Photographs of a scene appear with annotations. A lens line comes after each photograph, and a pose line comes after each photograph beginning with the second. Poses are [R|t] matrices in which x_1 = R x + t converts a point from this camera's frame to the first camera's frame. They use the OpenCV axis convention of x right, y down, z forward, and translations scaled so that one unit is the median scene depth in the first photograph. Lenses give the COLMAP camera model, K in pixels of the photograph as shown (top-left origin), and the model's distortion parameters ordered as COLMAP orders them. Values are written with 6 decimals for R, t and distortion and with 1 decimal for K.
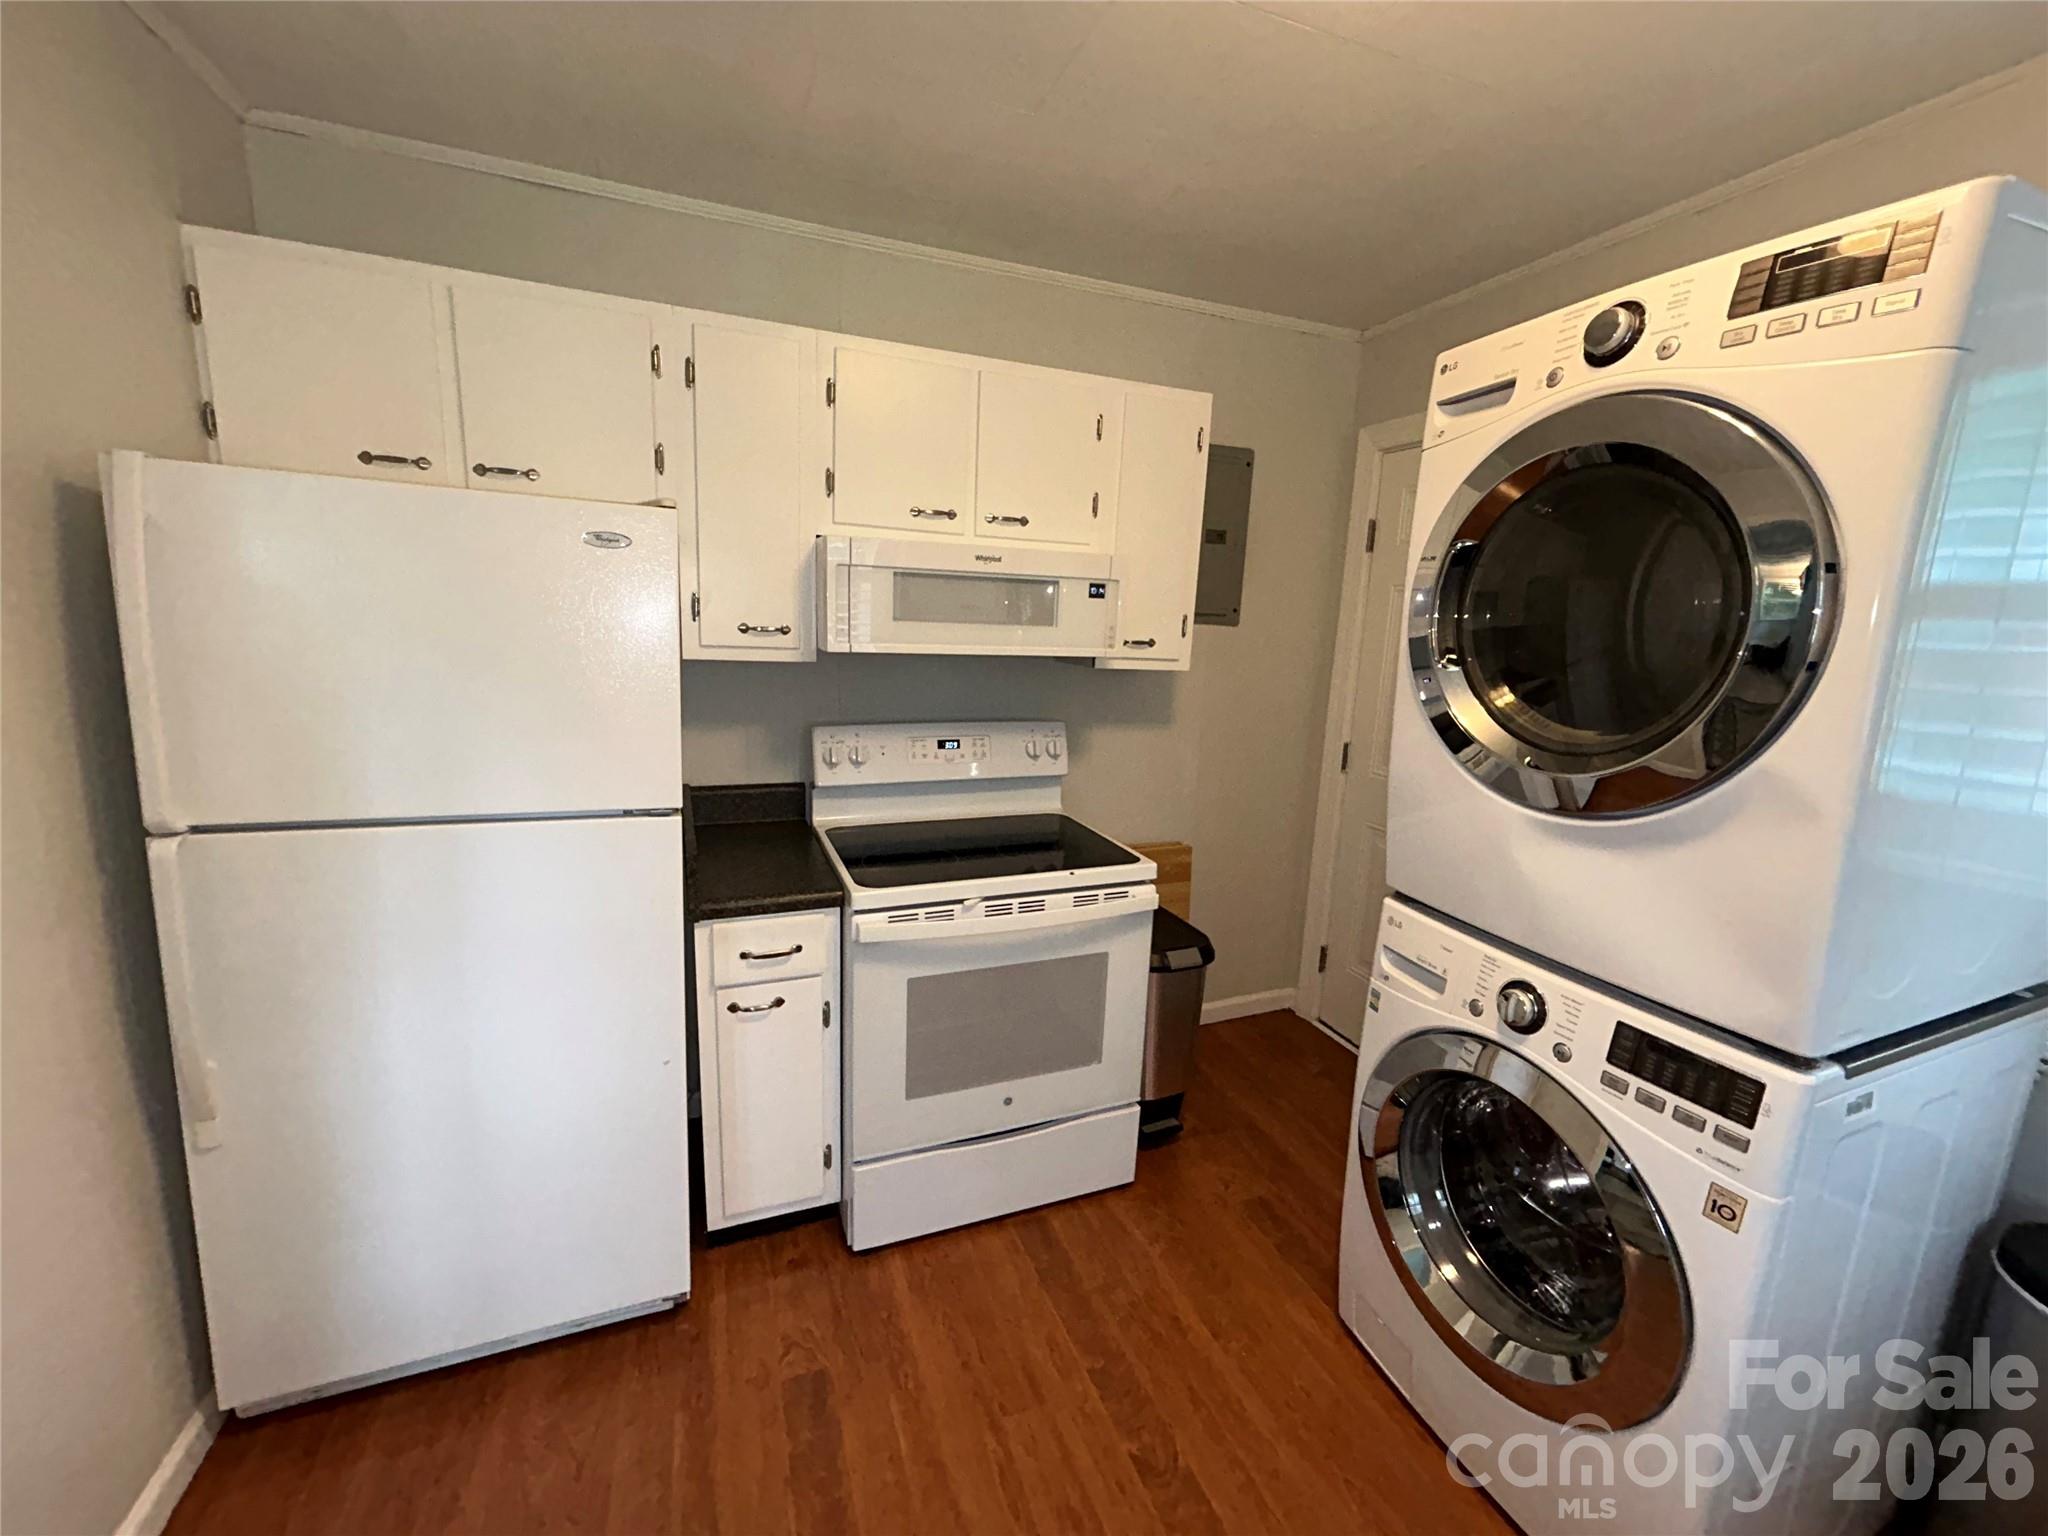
lens RADIAL K [[827.7, 0, 1033.0], [0, 827.7, 767.4], [0, 0, 1]] dist [-0.001120, 0.000828]
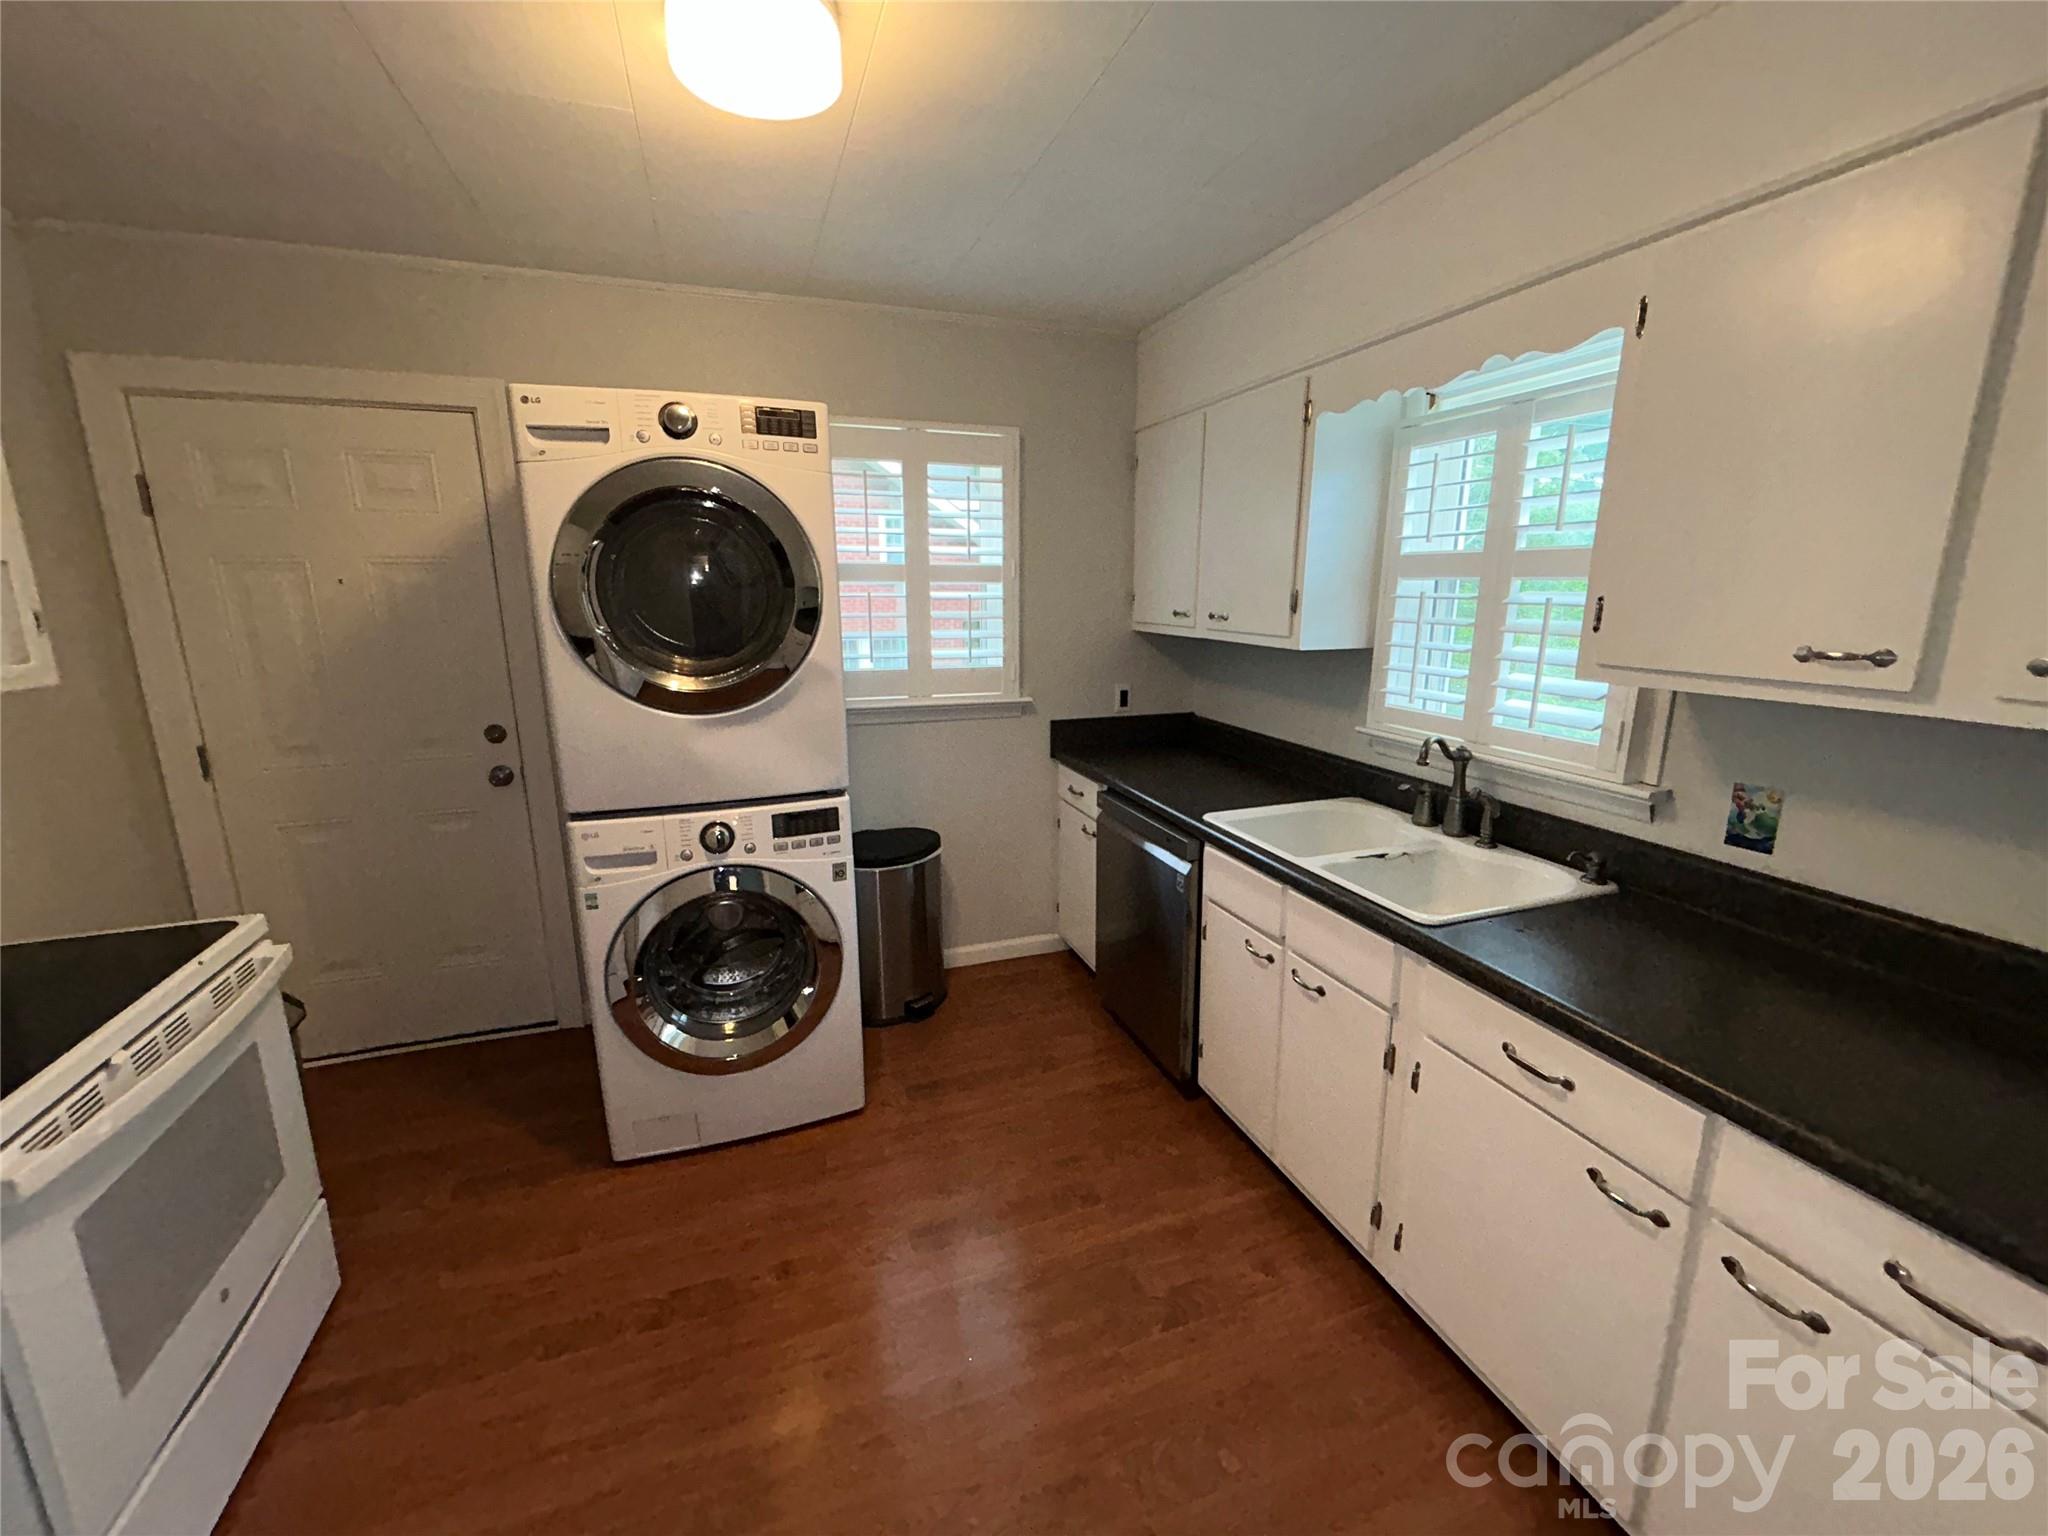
lens RADIAL K [[827.7, 0, 1030.7], [0, 827.7, 768.3], [0, 0, 1]] dist [-0.001120, 0.000828]
pose [[0.023166, -0.256626, 0.966233, -0.732159], [0.193816, 0.949309, 0.247484, -0.093228], [-0.980764, 0.181538, 0.071730, 0.217196]]
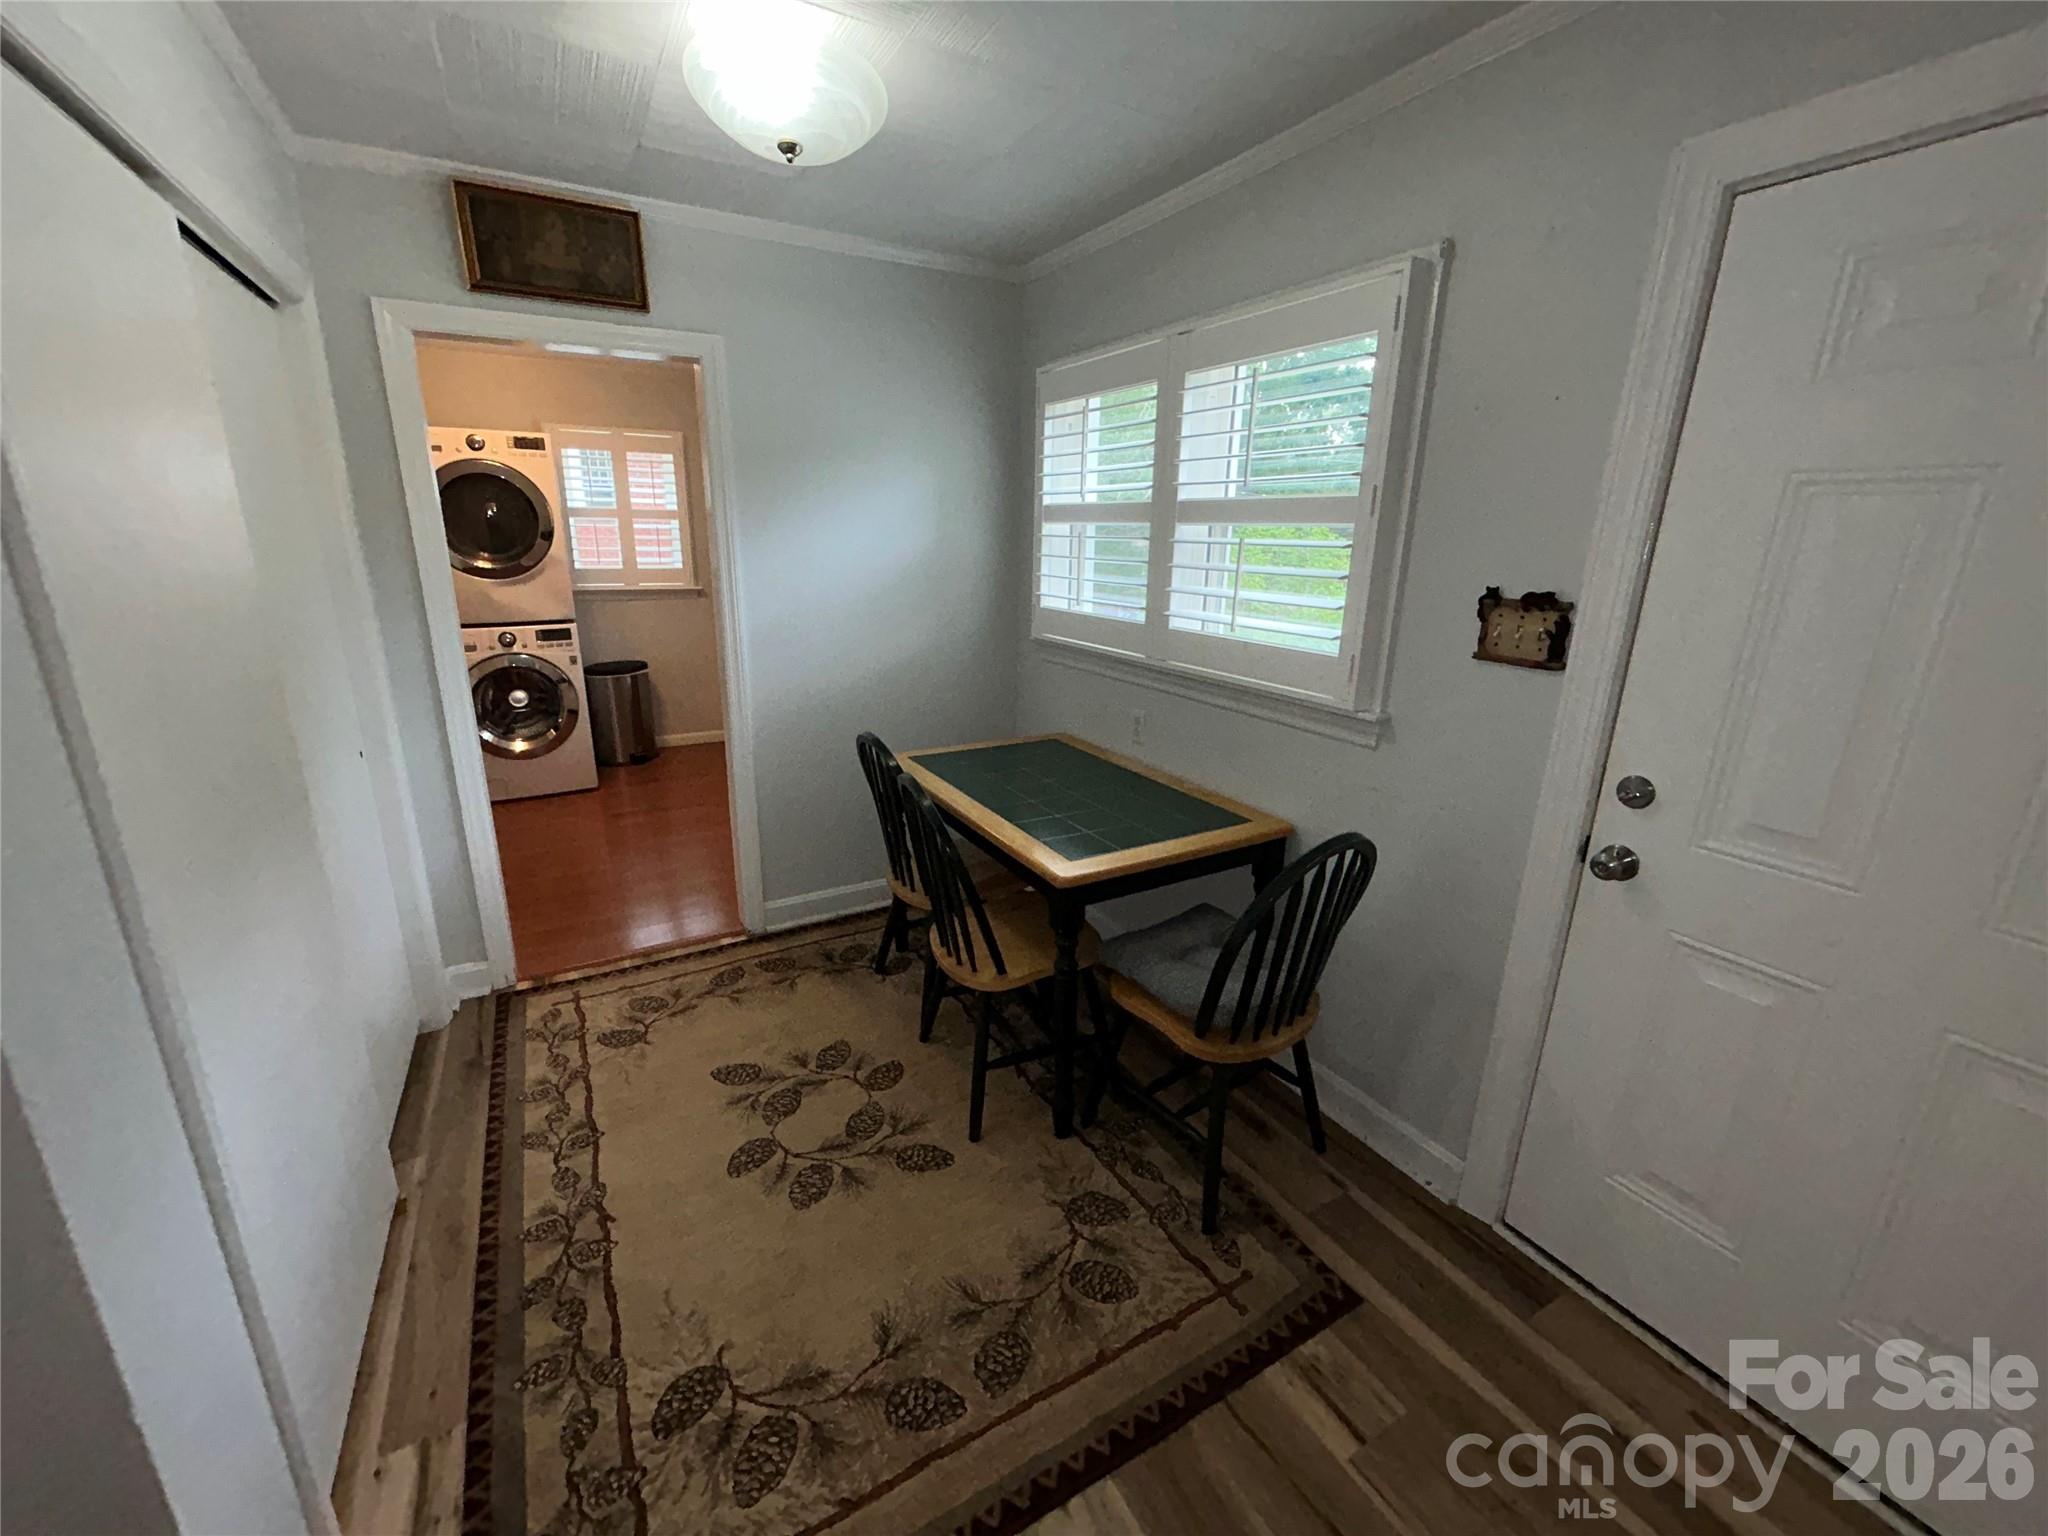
lens RADIAL K [[827.7, 0, 1020.1], [0, 827.7, 763.1], [0, 0, 1]] dist [-0.001120, 0.000828]
pose [[-0.143979, -0.311749, 0.939192, -2.458239], [0.170834, 0.927002, 0.333892, -0.010333], [-0.974724, 0.208519, -0.080211, -0.535727]]
